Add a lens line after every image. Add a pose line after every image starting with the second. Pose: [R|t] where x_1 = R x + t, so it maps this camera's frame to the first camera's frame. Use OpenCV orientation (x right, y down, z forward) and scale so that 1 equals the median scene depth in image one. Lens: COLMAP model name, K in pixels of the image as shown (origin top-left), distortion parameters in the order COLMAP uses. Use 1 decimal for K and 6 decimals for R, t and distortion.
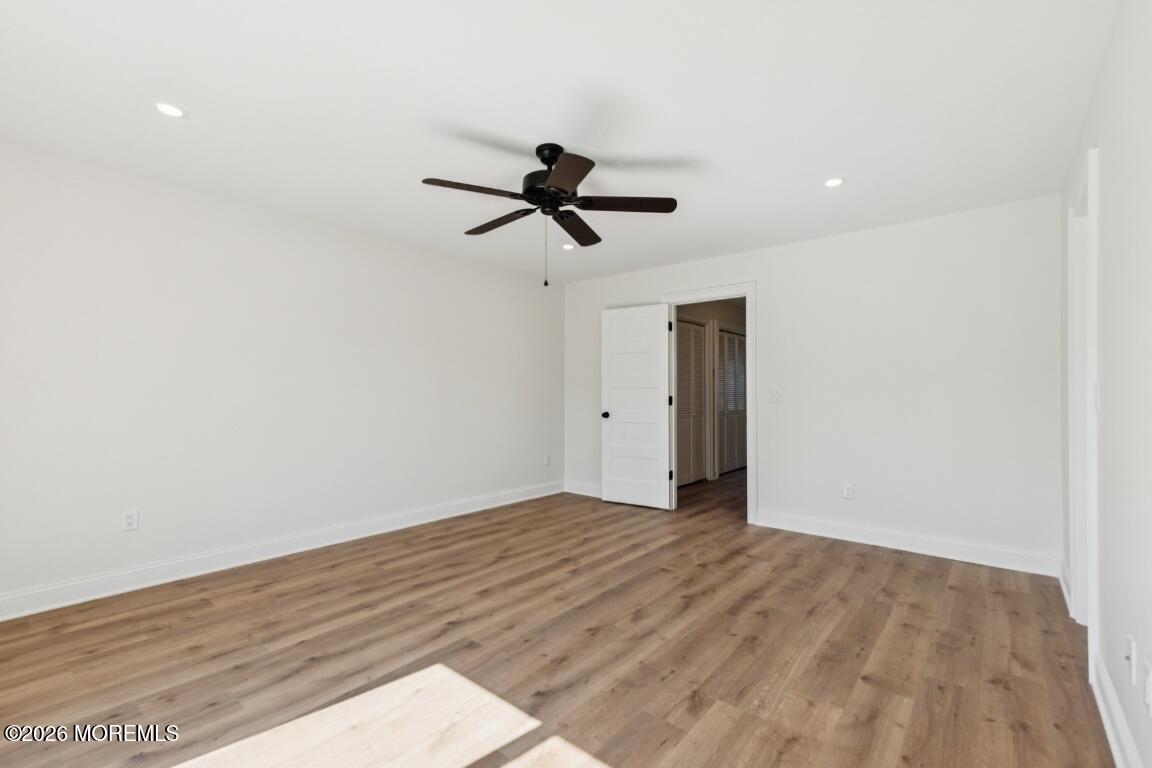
lens RADIAL K [[509.2, 0, 575.3], [0, 509.2, 408.3], [0, 0, 1]] dist [0.002136, 0.000110]
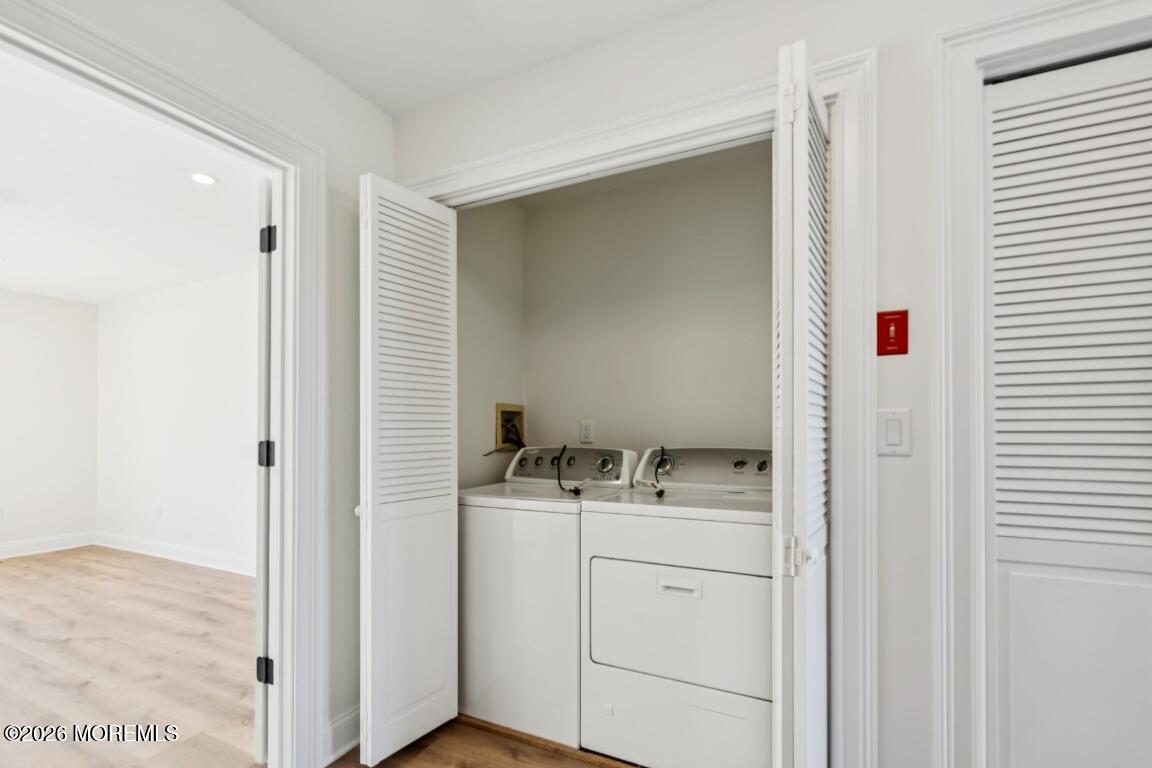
lens RADIAL K [[514.0, 0, 571.2], [0, 514.0, 419.5], [0, 0, 1]] dist [0.003715, -0.000158]
pose [[0.238750, -0.013175, -0.970992, 1.050779], [-0.029451, 0.999350, -0.020802, -0.069311], [0.970634, 0.033563, 0.238206, 2.005642]]
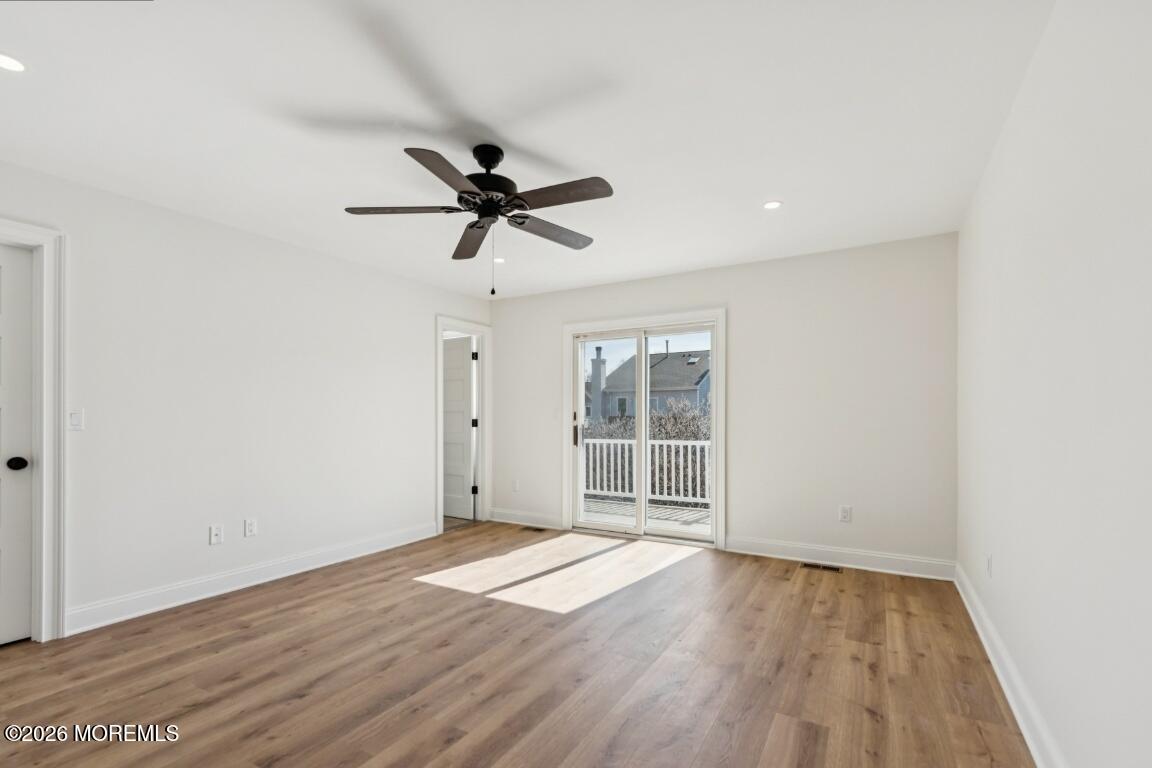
lens RADIAL K [[509.2, 0, 575.3], [0, 509.2, 408.3], [0, 0, 1]] dist [0.002136, 0.000110]
pose [[-0.986223, -0.001101, -0.165415, -0.051779], [-0.004584, 0.999776, 0.020672, -0.061011], [0.165355, 0.021145, -0.986007, 1.871112]]
